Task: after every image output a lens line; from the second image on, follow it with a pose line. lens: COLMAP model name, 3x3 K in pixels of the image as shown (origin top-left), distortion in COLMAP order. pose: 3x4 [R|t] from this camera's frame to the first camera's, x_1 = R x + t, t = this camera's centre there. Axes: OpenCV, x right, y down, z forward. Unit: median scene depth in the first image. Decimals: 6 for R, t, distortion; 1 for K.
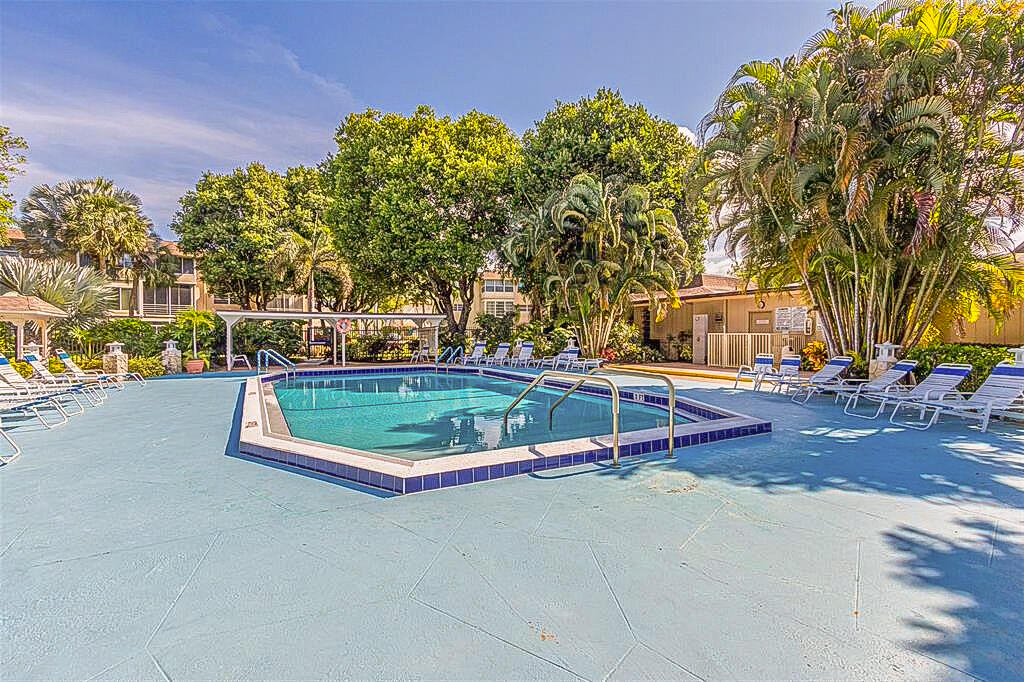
lens RADIAL K [[474.1, 0, 513.0], [0, 474.1, 336.7], [0, 0, 1]] dist [0.003106, -0.000225]
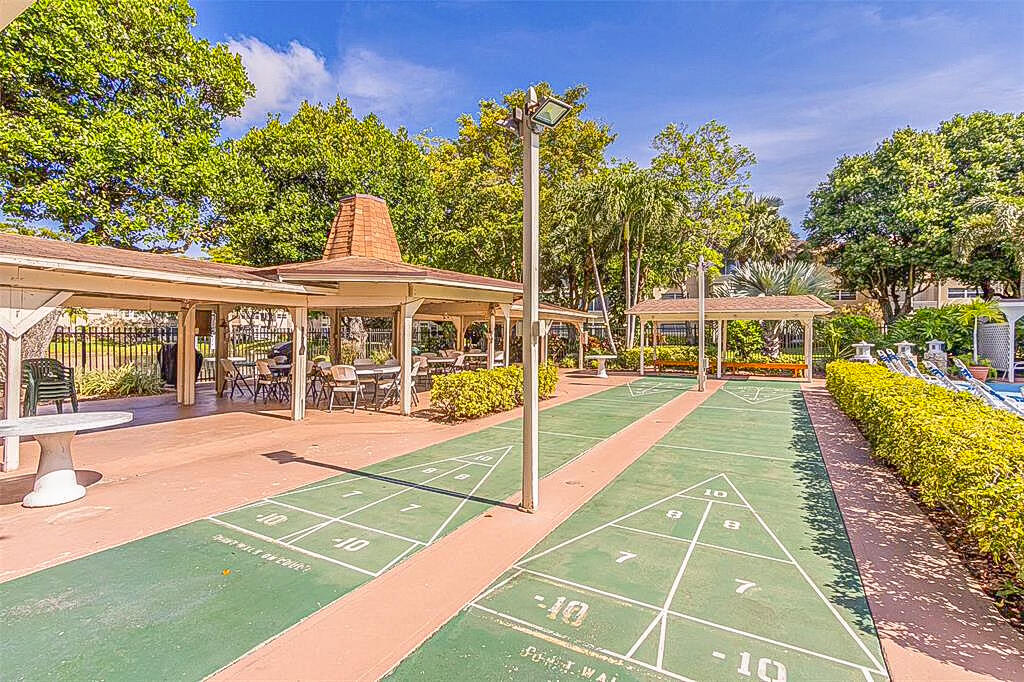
lens RADIAL K [[474.1, 0, 512.1], [0, 474.1, 337.8], [0, 0, 1]] dist [0.003106, -0.000225]
pose [[0.518054, 0.006959, -0.855319, -0.195456], [-0.004382, 0.999975, 0.005482, 0.001088], [0.855337, 0.000908, 0.518072, -0.020100]]
